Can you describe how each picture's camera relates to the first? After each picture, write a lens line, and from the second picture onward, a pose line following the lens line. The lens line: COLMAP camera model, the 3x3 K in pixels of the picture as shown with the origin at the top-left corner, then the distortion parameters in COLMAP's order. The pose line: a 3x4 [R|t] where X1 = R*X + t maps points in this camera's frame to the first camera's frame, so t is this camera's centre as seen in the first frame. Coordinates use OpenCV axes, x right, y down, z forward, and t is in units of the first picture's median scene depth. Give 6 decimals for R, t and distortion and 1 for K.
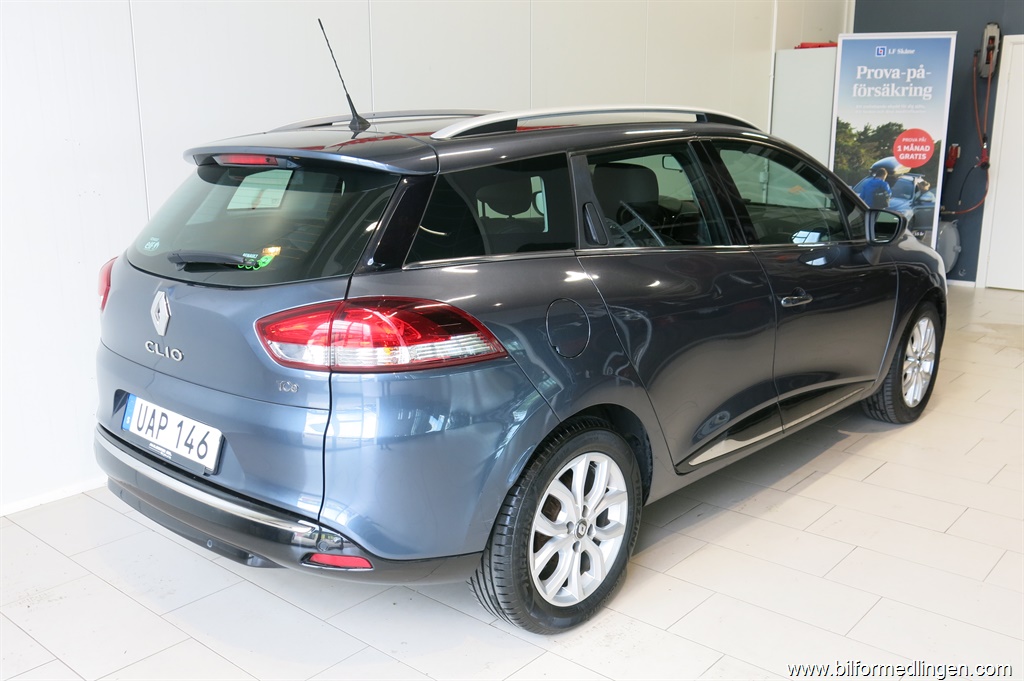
lens RADIAL K [[925.3, 0, 512.0], [0, 925.3, 340.5], [0, 0, 1]] dist [-0.010393, -0.006696]
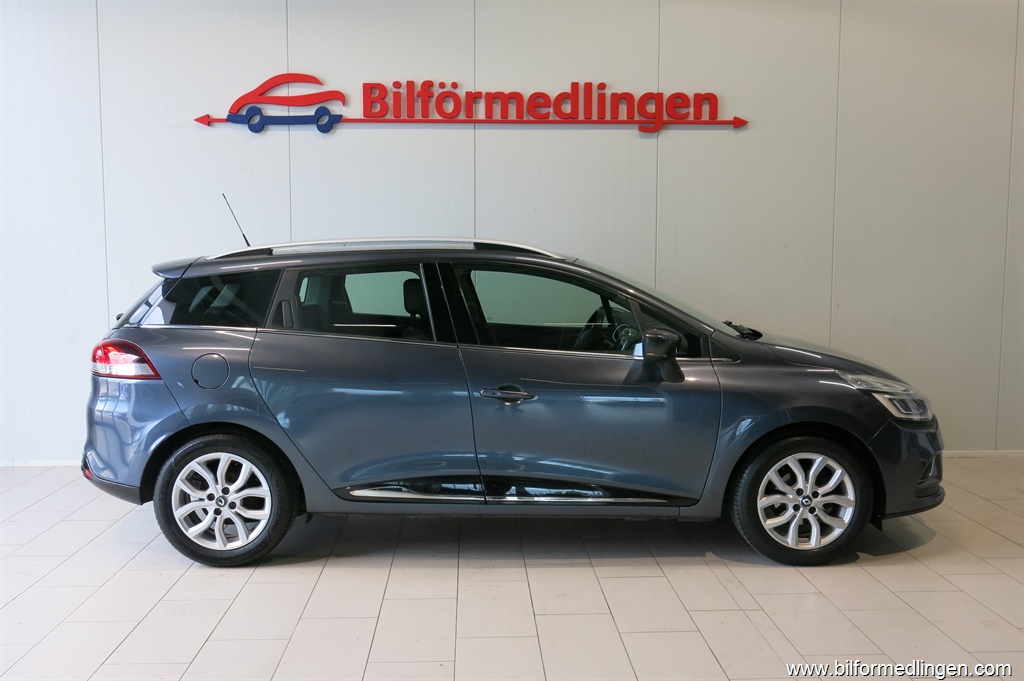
lens RADIAL K [[925.3, 0, 512.0], [0, 925.3, 340.5], [0, 0, 1]] dist [-0.010393, -0.006696]
pose [[0.687673, 0.072157, -0.722426, 1.499817], [-0.162132, 0.985183, -0.055931, -0.059044], [0.707686, 0.155590, 0.689182, 0.211734]]
